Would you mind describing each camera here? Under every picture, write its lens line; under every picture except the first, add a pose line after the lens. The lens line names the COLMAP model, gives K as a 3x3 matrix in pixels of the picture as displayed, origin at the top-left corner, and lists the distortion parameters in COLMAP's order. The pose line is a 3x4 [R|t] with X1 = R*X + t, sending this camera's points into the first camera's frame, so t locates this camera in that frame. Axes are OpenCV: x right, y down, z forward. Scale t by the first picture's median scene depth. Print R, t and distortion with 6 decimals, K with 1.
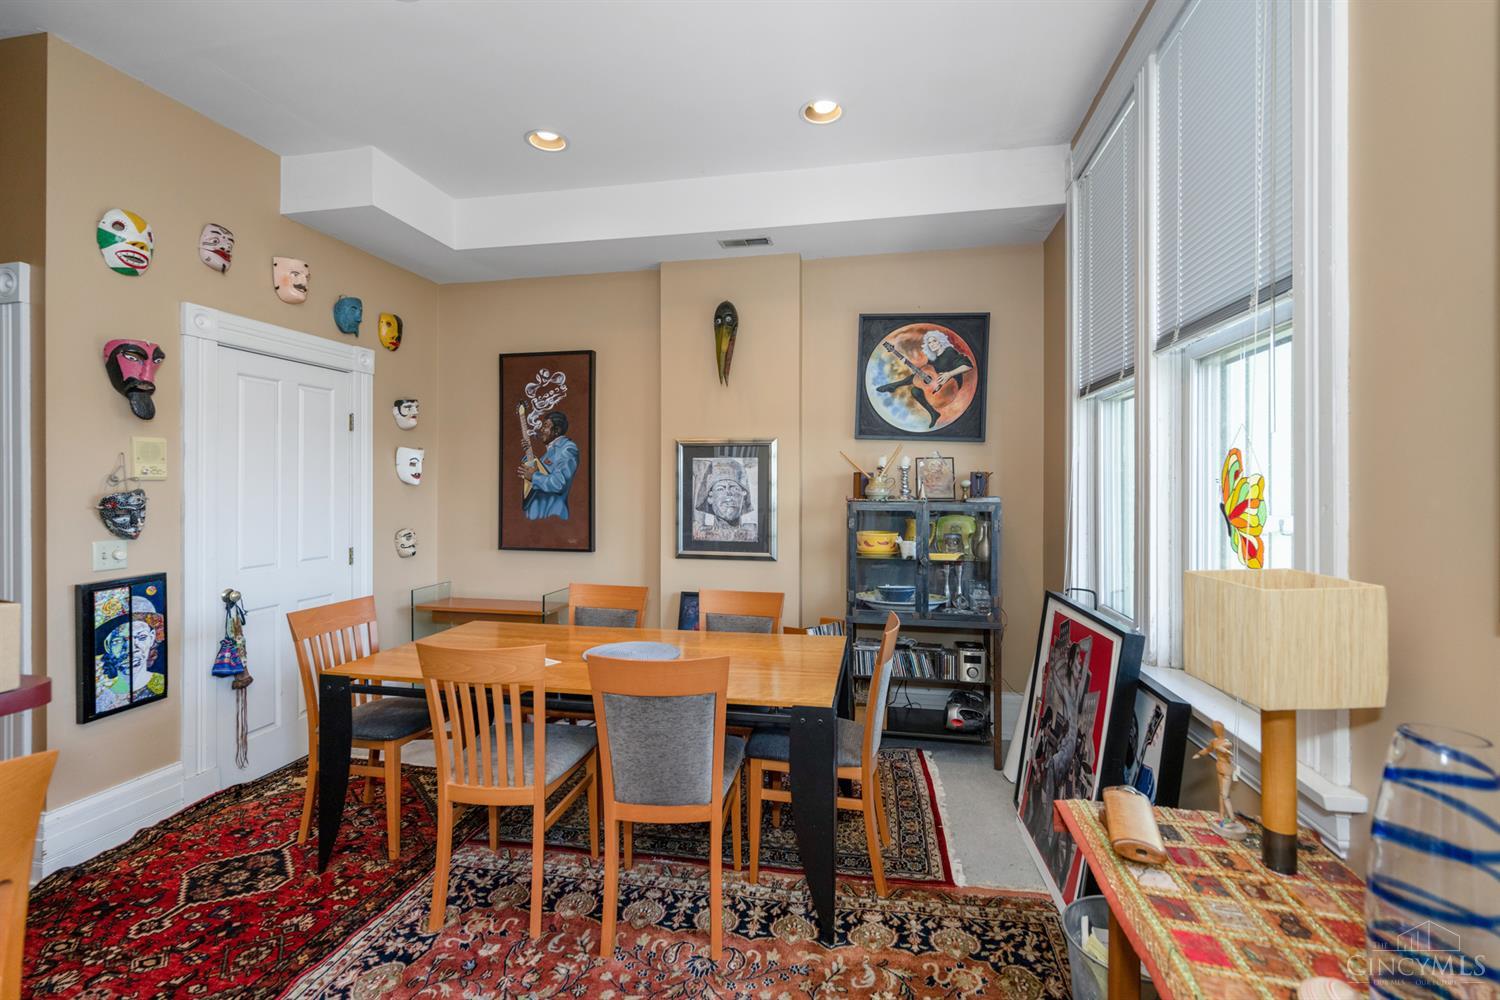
lens RADIAL K [[671.9, 0, 749.4], [0, 671.9, 488.4], [0, 0, 1]] dist [0.001522, 0.000124]
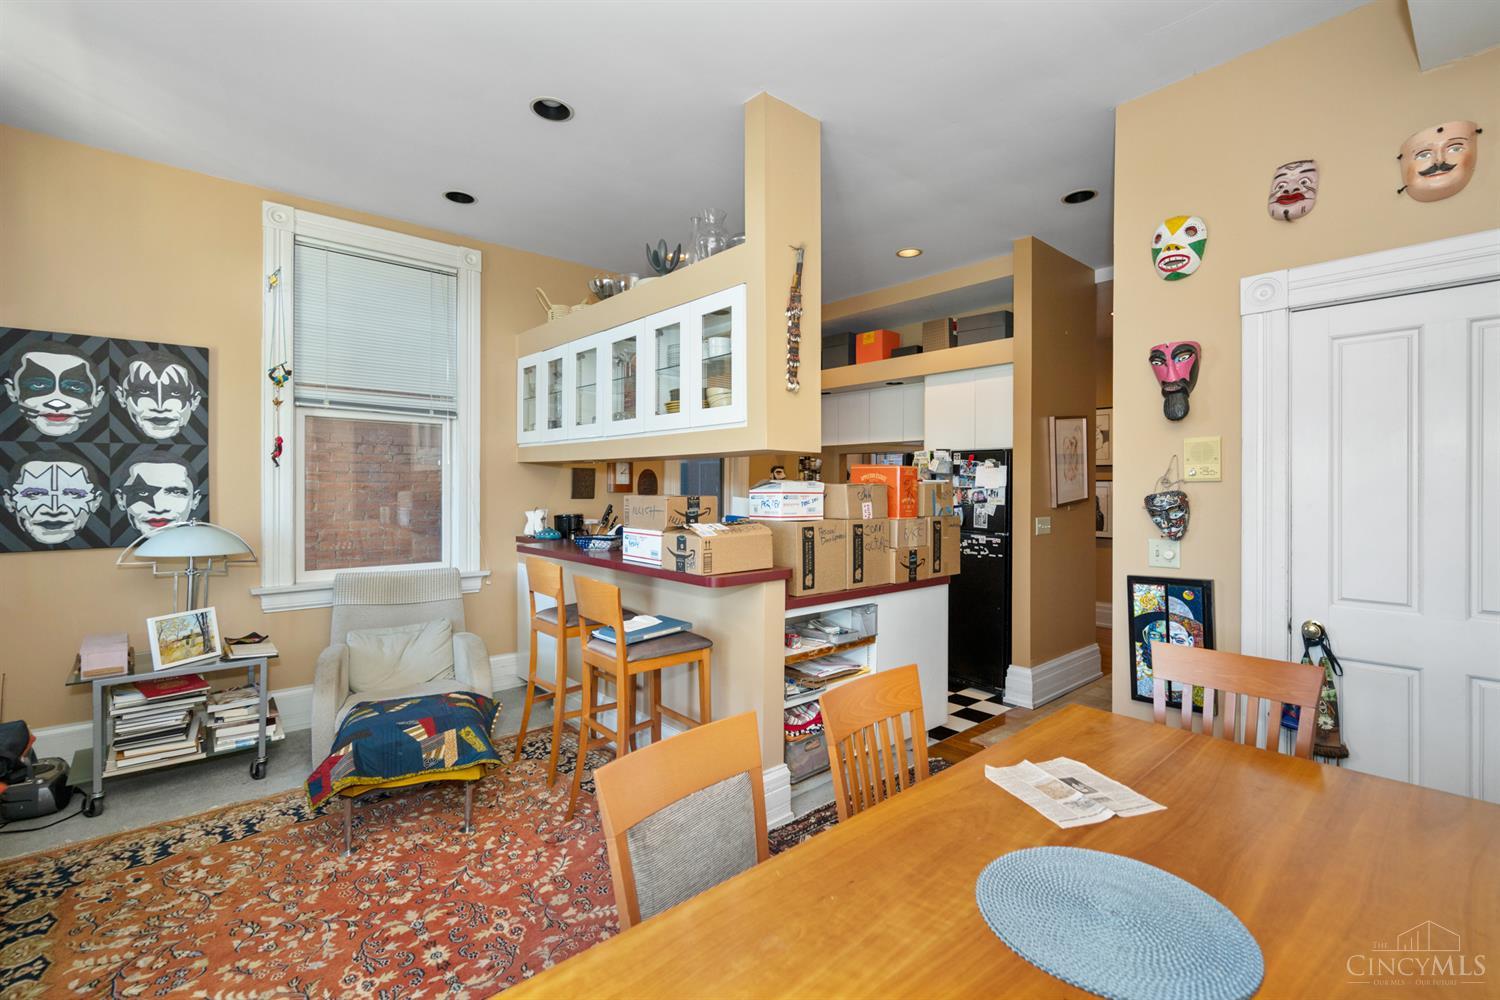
lens RADIAL K [[671.9, 0, 749.6], [0, 671.9, 490.0], [0, 0, 1]] dist [0.001522, 0.000124]
pose [[-0.602184, 0.002486, -0.798353, 0.272831], [-0.007488, 0.999934, 0.008763, -0.004118], [0.798322, 0.011255, -0.602125, 1.098913]]
